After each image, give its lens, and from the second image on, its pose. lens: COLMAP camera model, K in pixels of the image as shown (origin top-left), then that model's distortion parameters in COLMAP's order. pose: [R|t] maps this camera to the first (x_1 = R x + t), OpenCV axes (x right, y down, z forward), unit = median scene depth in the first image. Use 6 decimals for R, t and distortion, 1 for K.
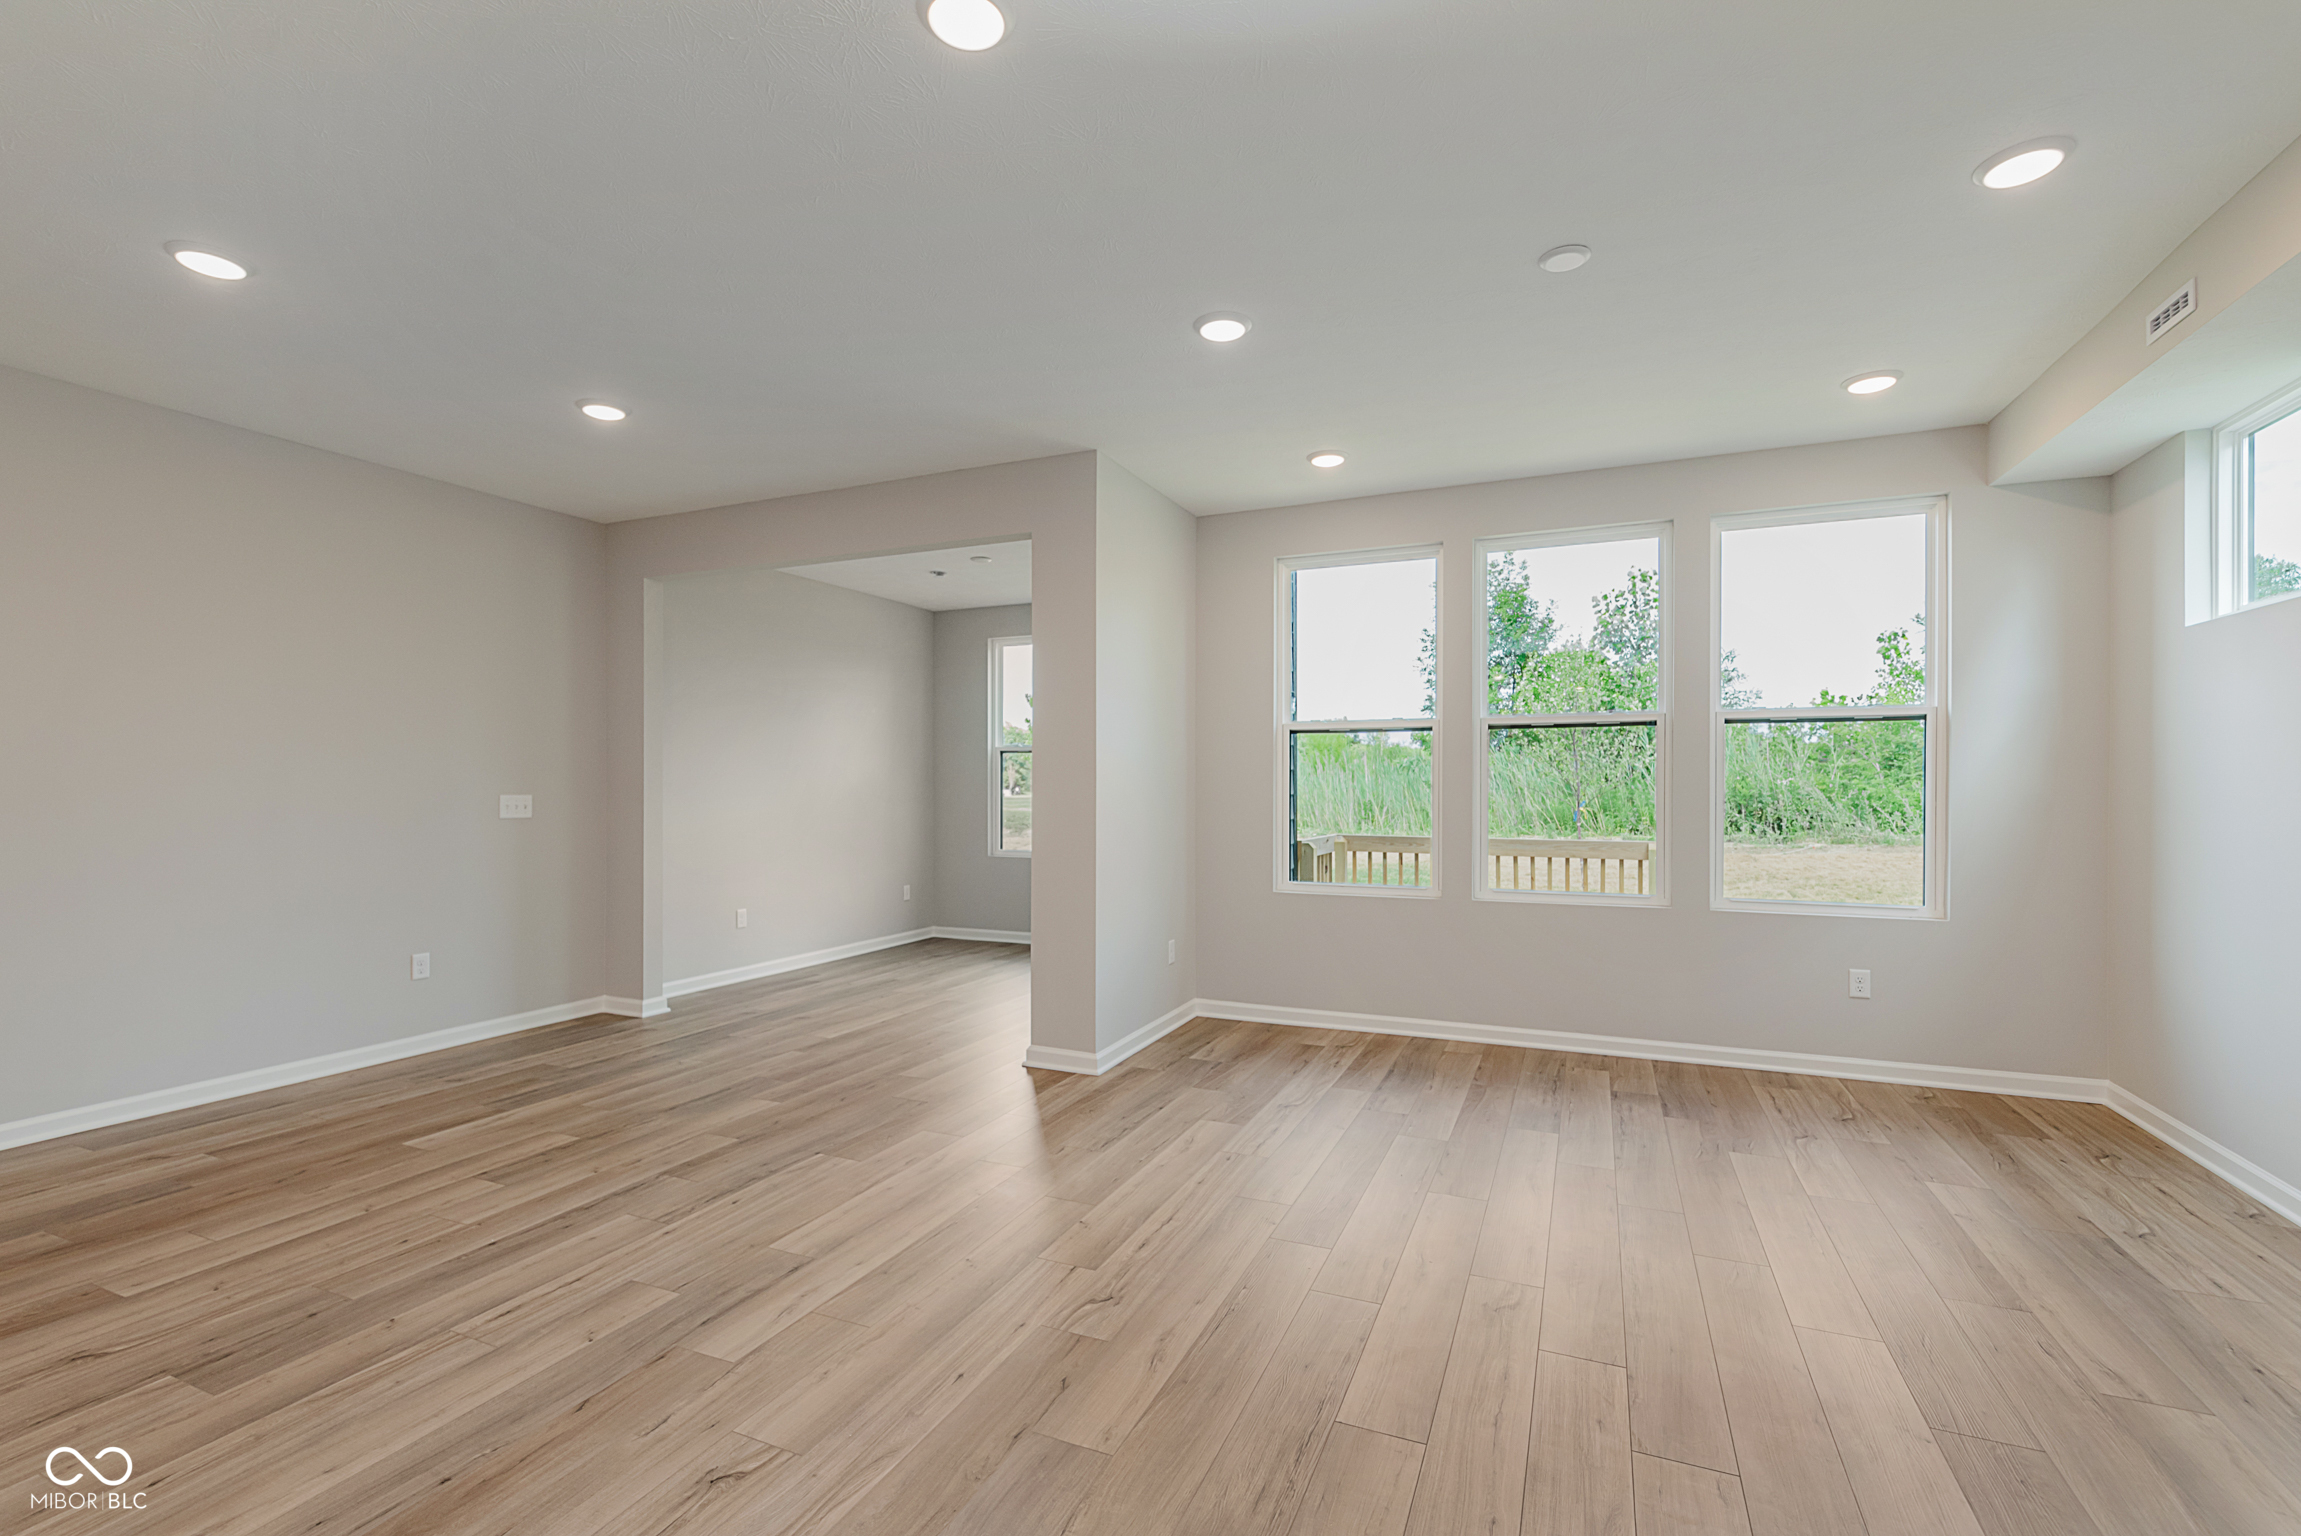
lens RADIAL K [[1002.3, 0, 1166.3], [0, 1002.3, 778.9], [0, 0, 1]] dist [0.001741, 0.000119]
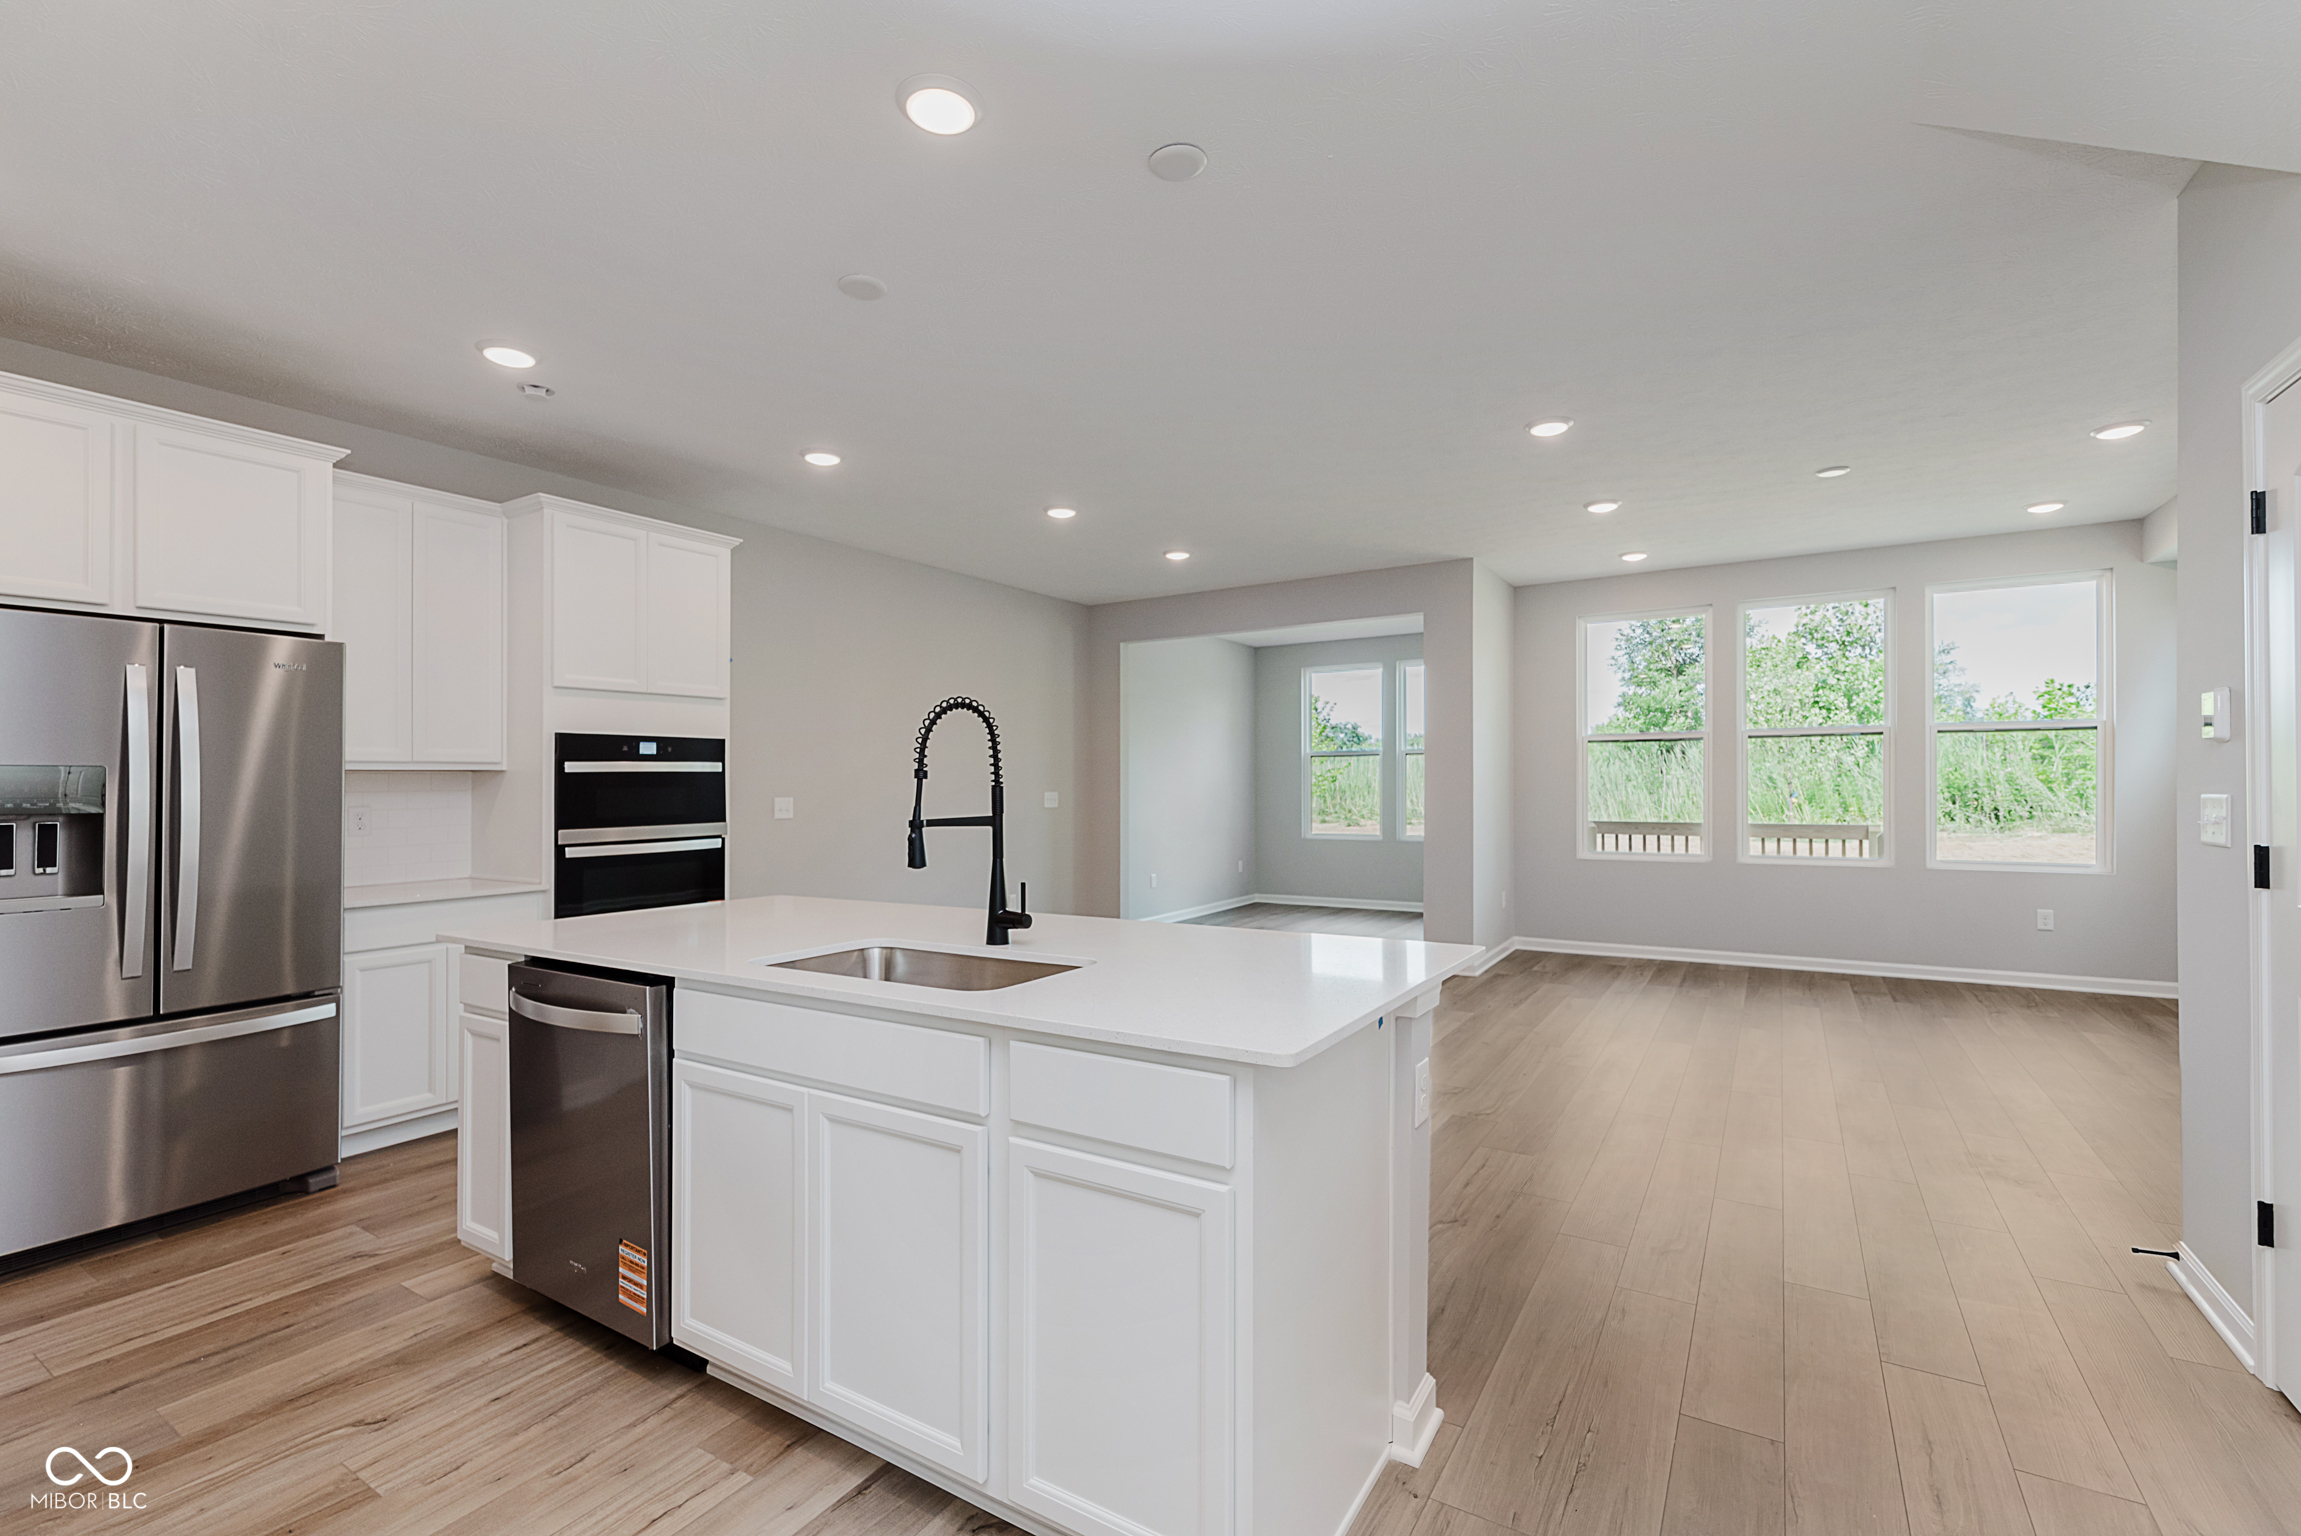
lens RADIAL K [[1002.3, 0, 1166.3], [0, 1002.3, 778.9], [0, 0, 1]] dist [0.001741, 0.000119]
pose [[0.989187, -0.009272, -0.146365, -0.302136], [0.009820, 0.999947, 0.003025, -0.007967], [0.146329, -0.004430, 0.989226, -0.540995]]
